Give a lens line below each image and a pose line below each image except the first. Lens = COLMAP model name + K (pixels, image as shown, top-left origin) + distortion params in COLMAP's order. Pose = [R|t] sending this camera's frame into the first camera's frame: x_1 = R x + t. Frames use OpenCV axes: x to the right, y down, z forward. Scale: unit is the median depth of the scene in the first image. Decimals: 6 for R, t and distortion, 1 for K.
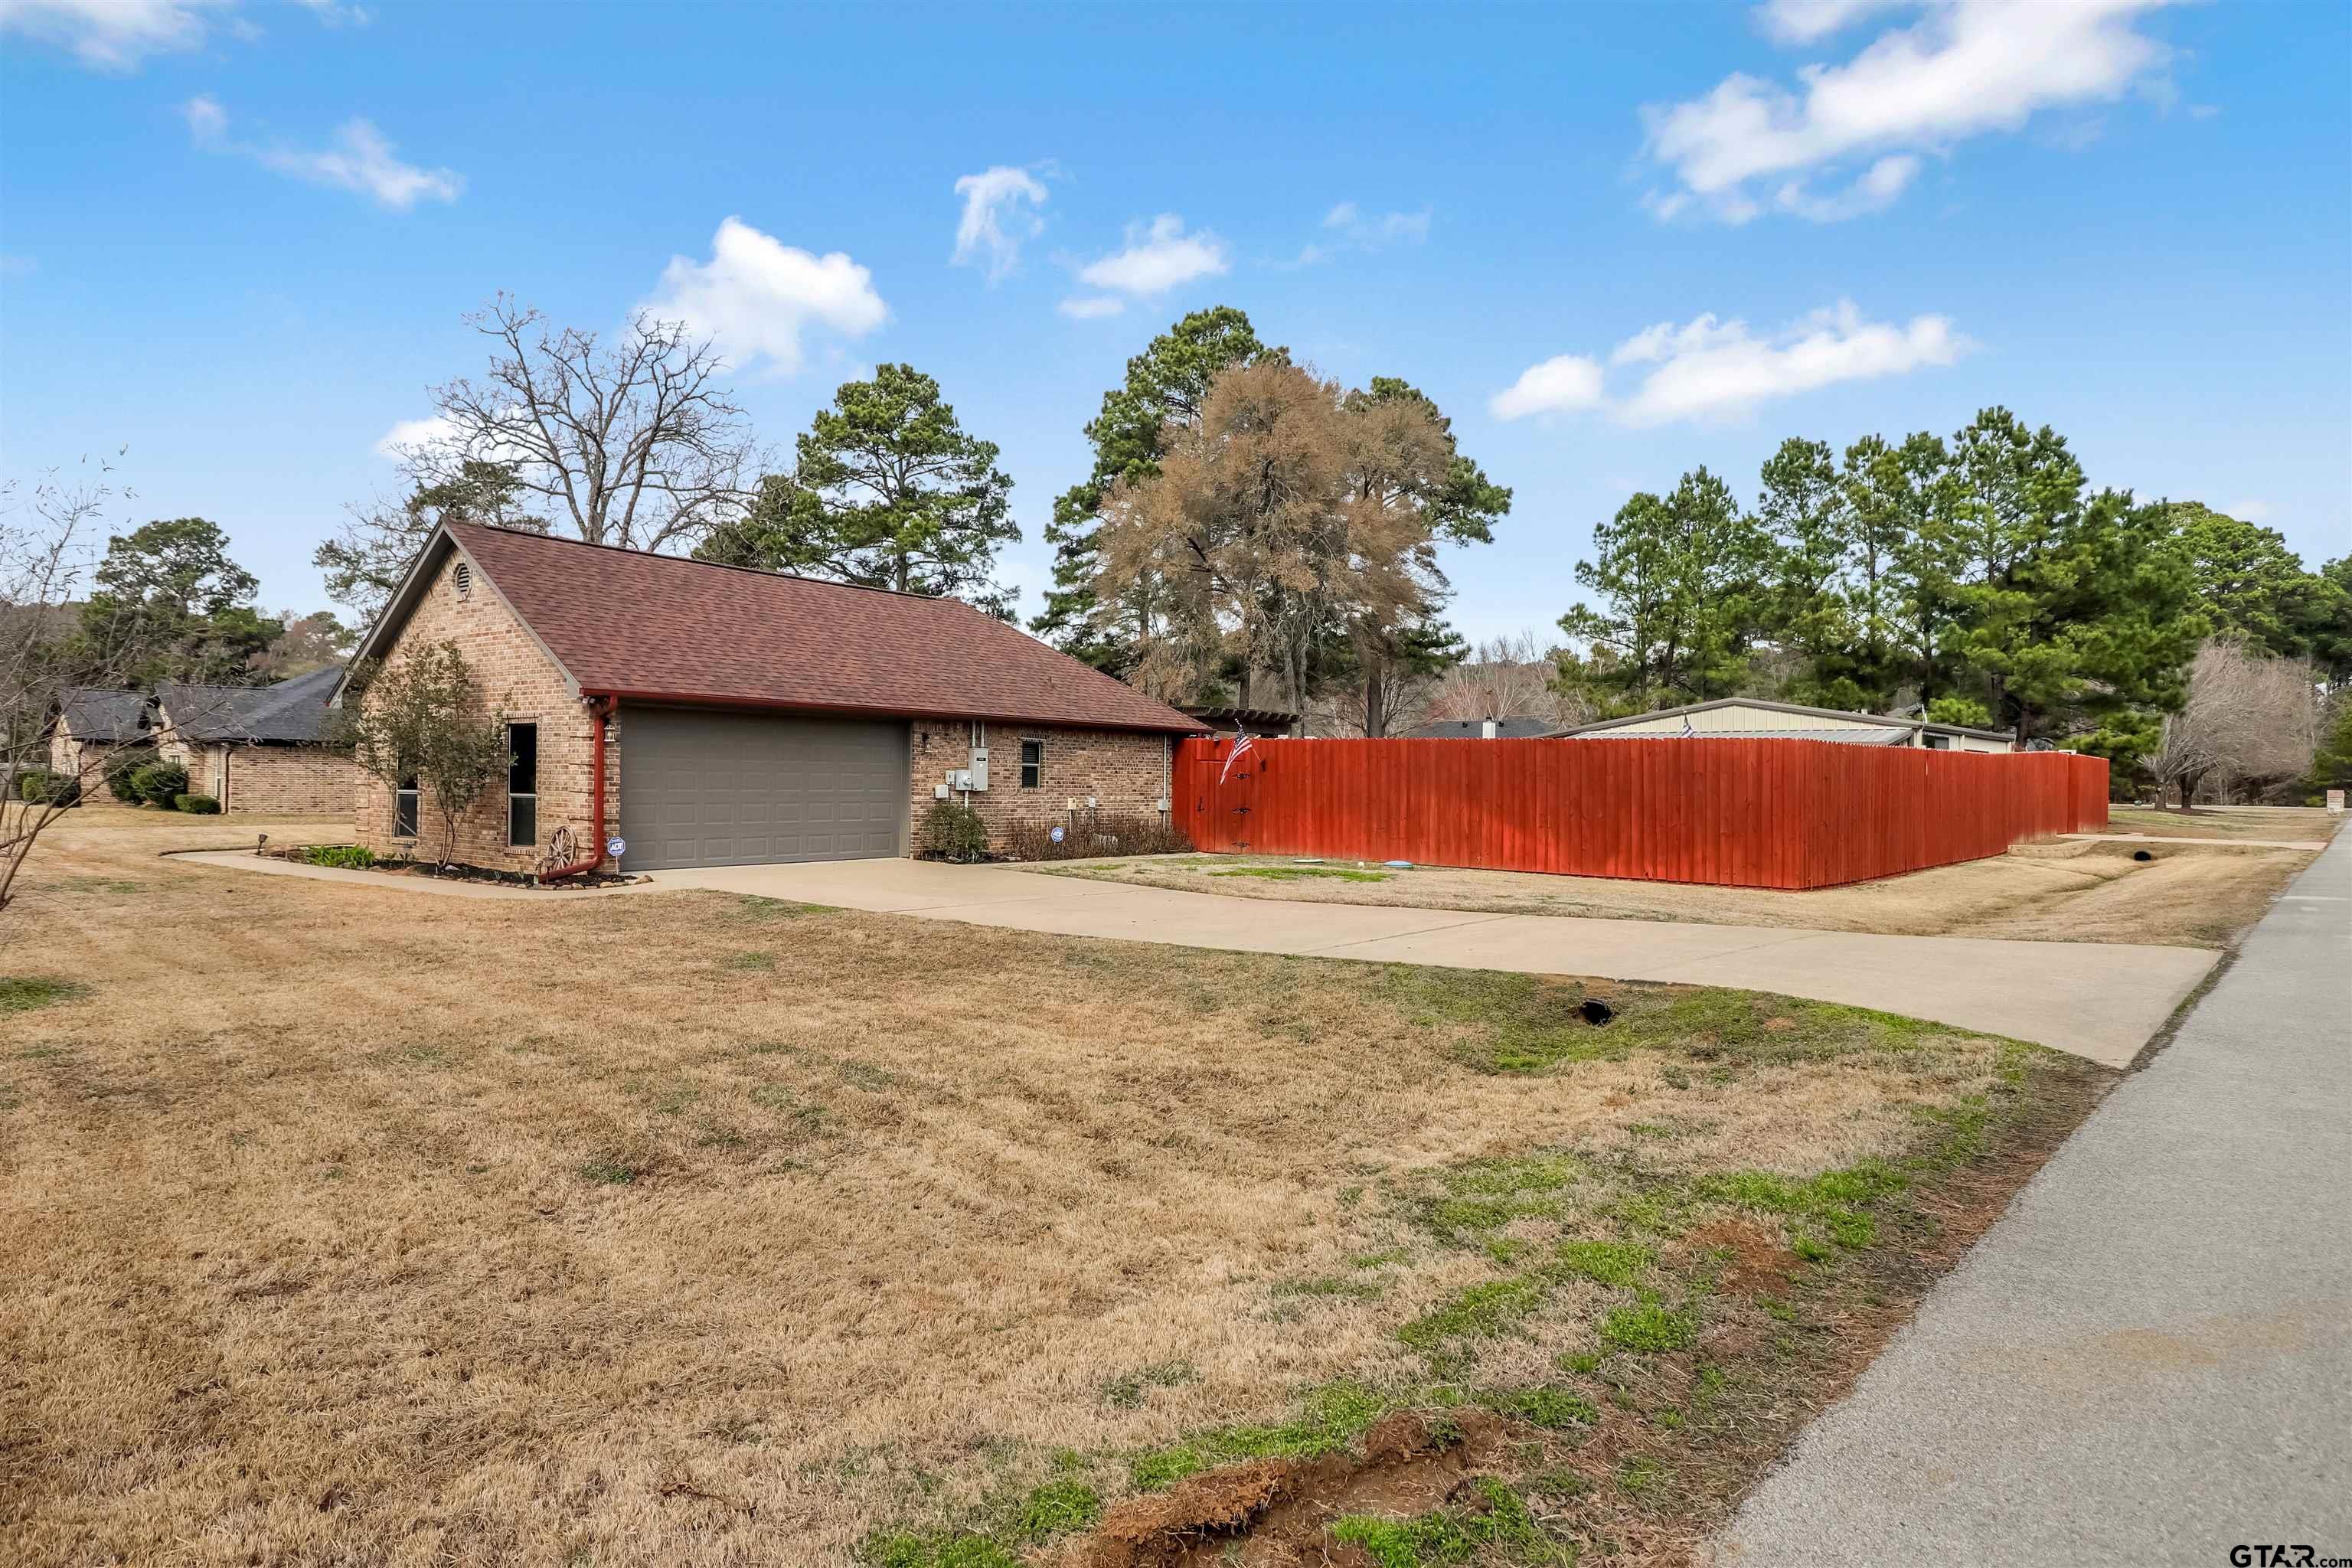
lens RADIAL K [[1399.8, 0, 1176.0], [0, 1399.8, 784.0], [0, 0, 1]] dist [0.027787, 0.000675]
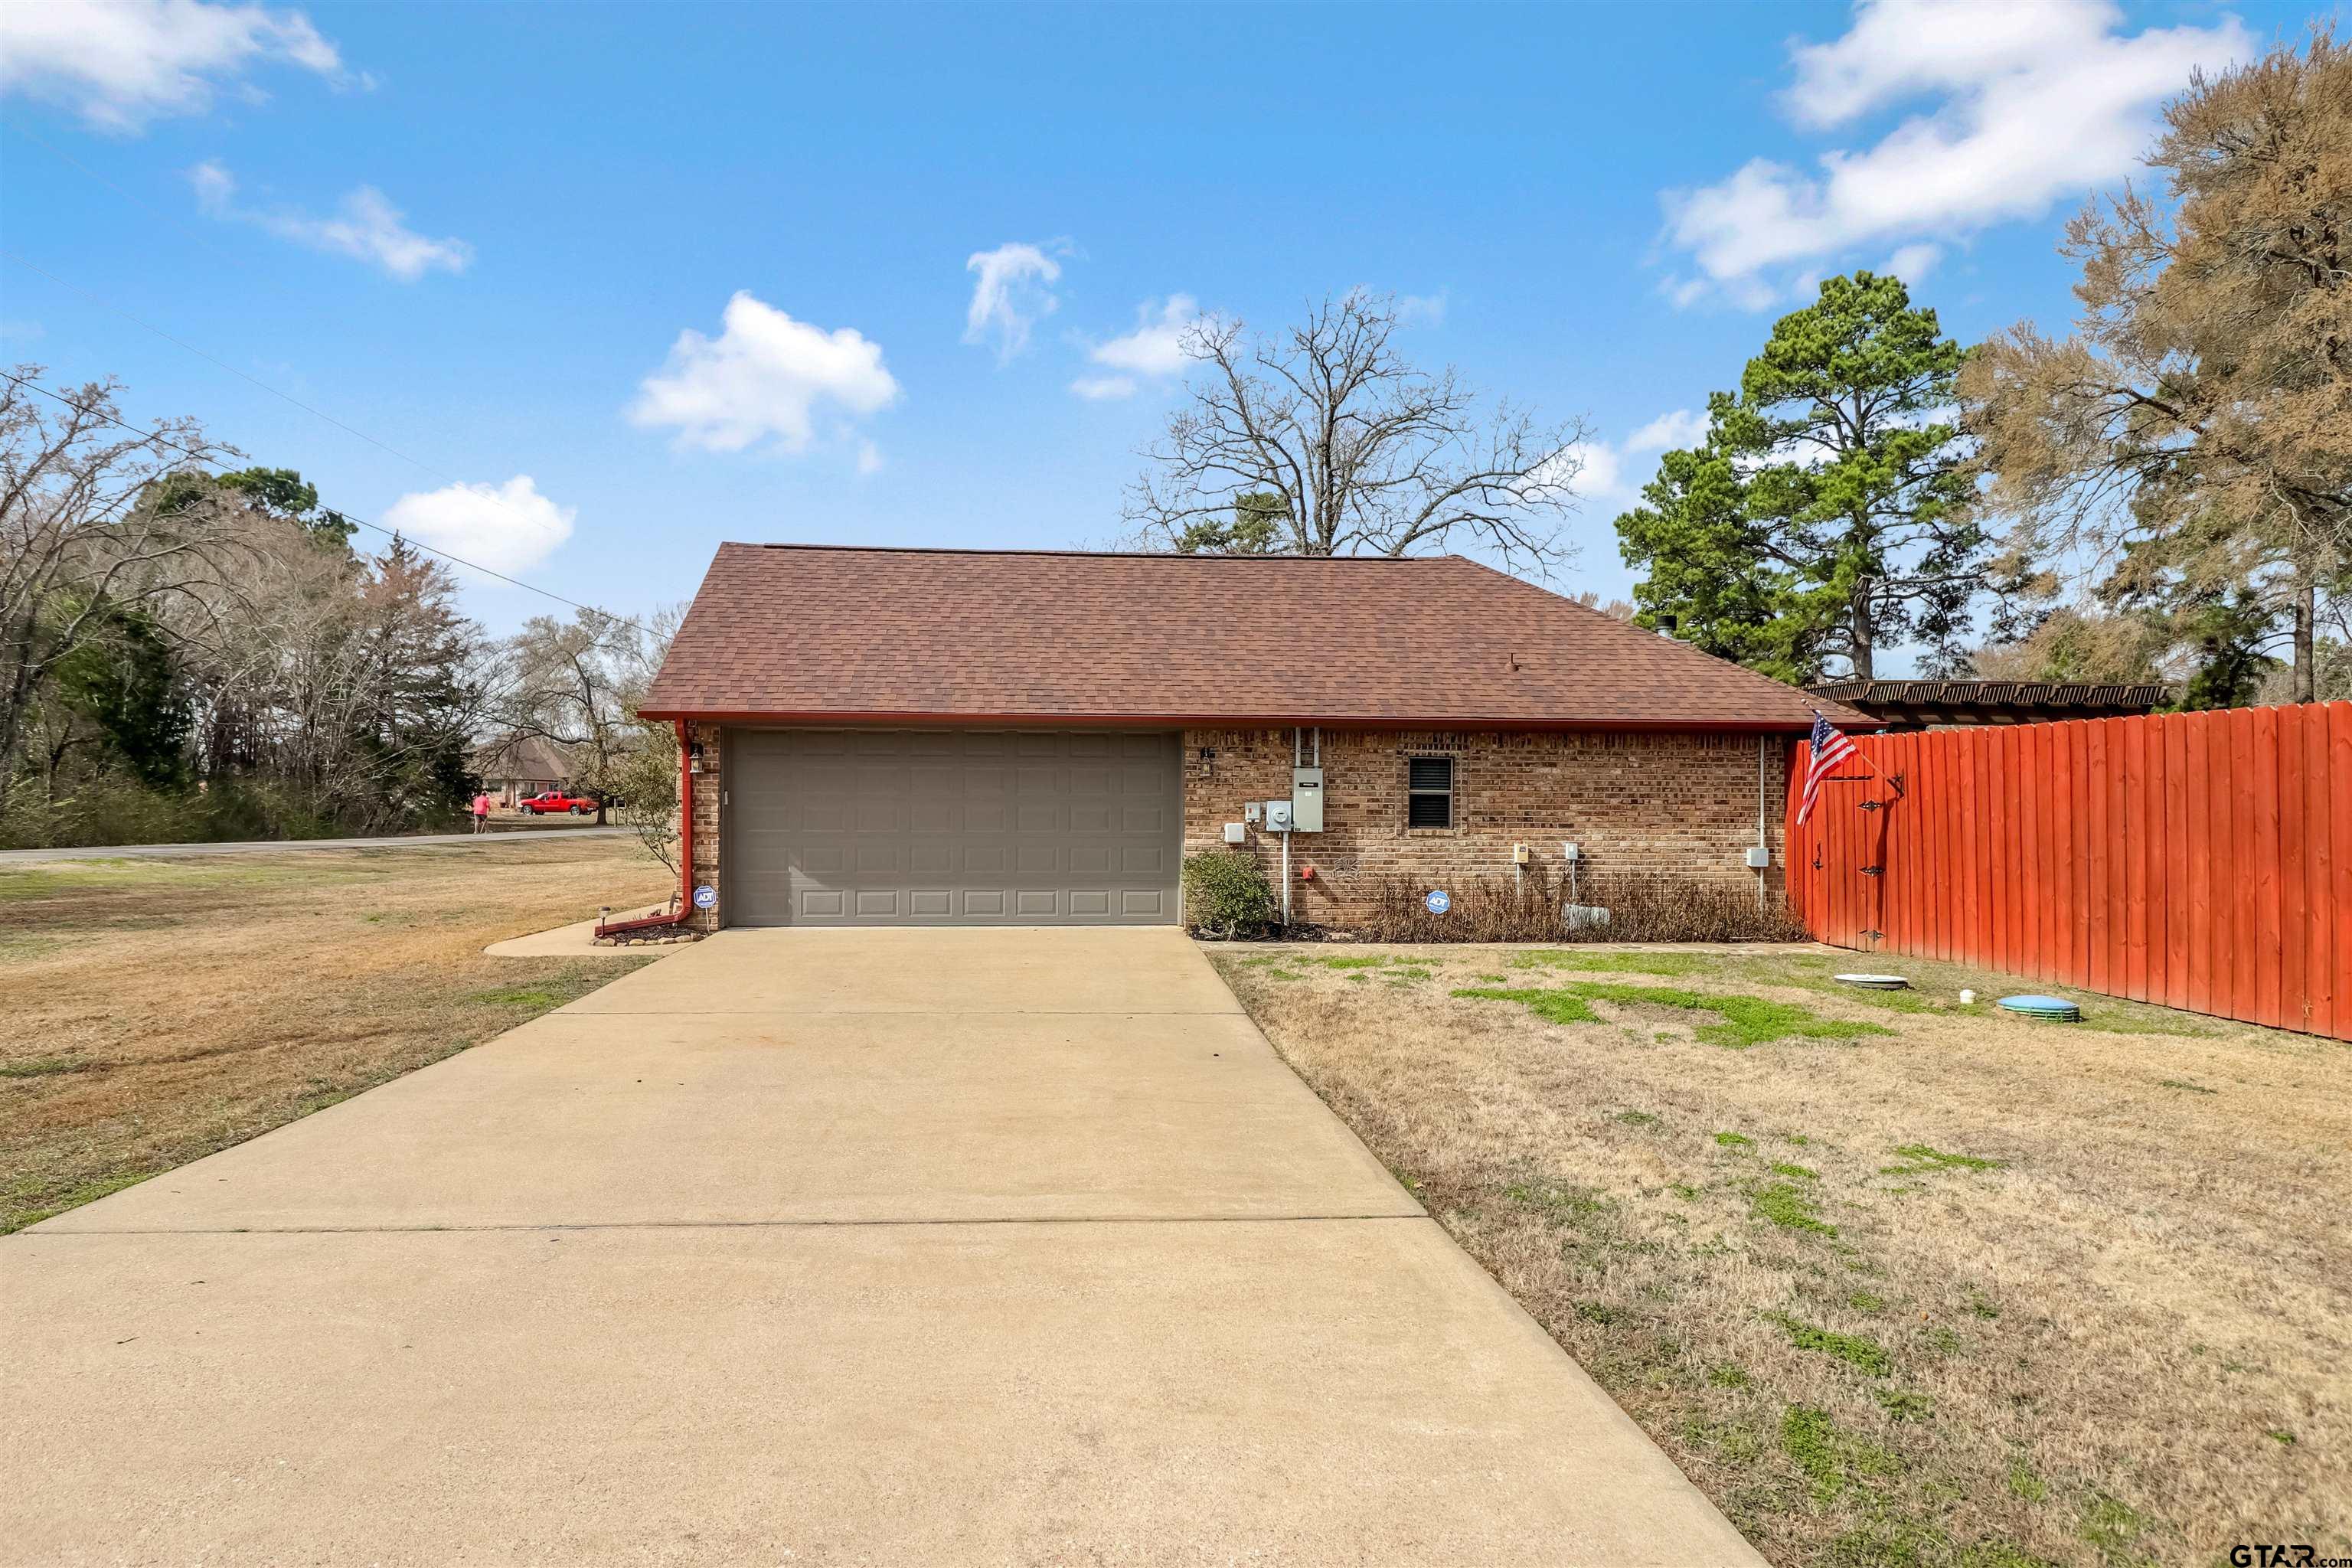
lens RADIAL K [[1399.8, 0, 1176.0], [0, 1399.8, 784.0], [0, 0, 1]] dist [0.027787, 0.000675]
pose [[0.672517, -0.018128, -0.739859, 0.306955], [0.002100, 0.999743, -0.022587, -0.002800], [0.740078, 0.013636, 0.672382, 0.481894]]
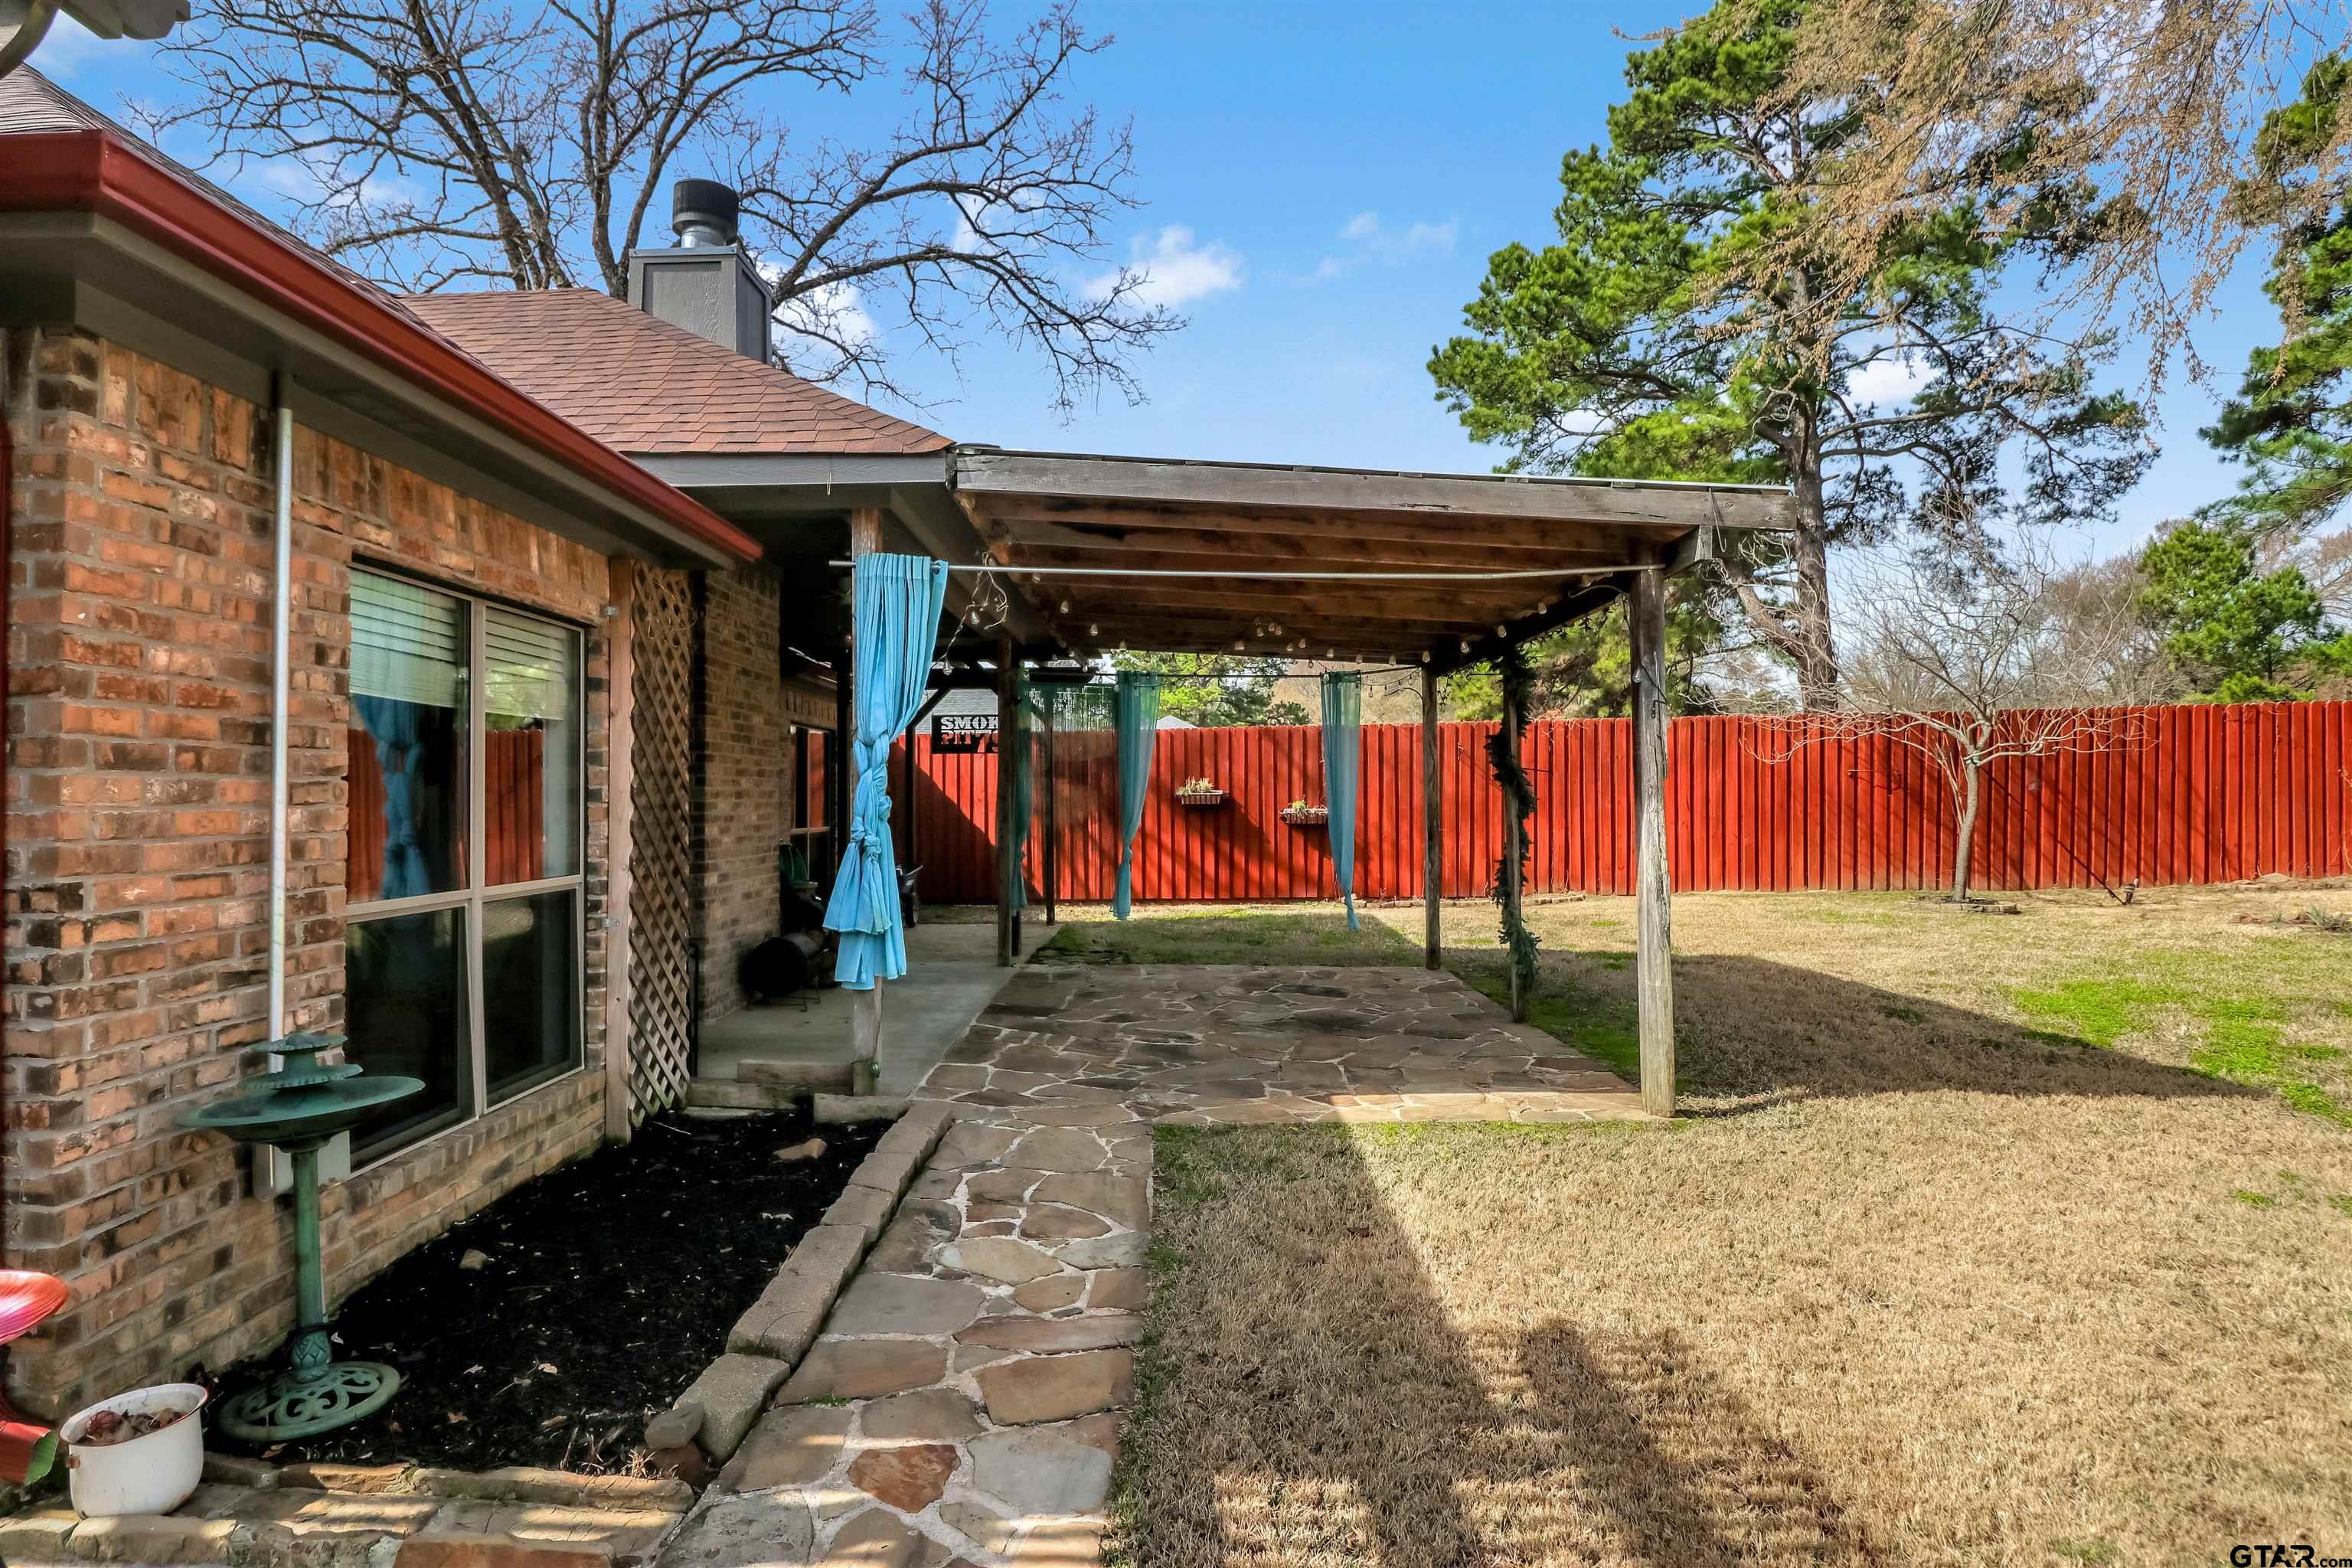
lens RADIAL K [[1246.2, 0, 1117.6], [0, 1246.2, 784.7], [0, 0, 1]] dist [-0.019770, -0.001708]
pose [[0.542870, -0.014272, -0.839695, 0.082096], [0.007669, 0.999898, -0.012037, -0.006297], [0.839782, 0.000095, 0.542924, 1.394207]]
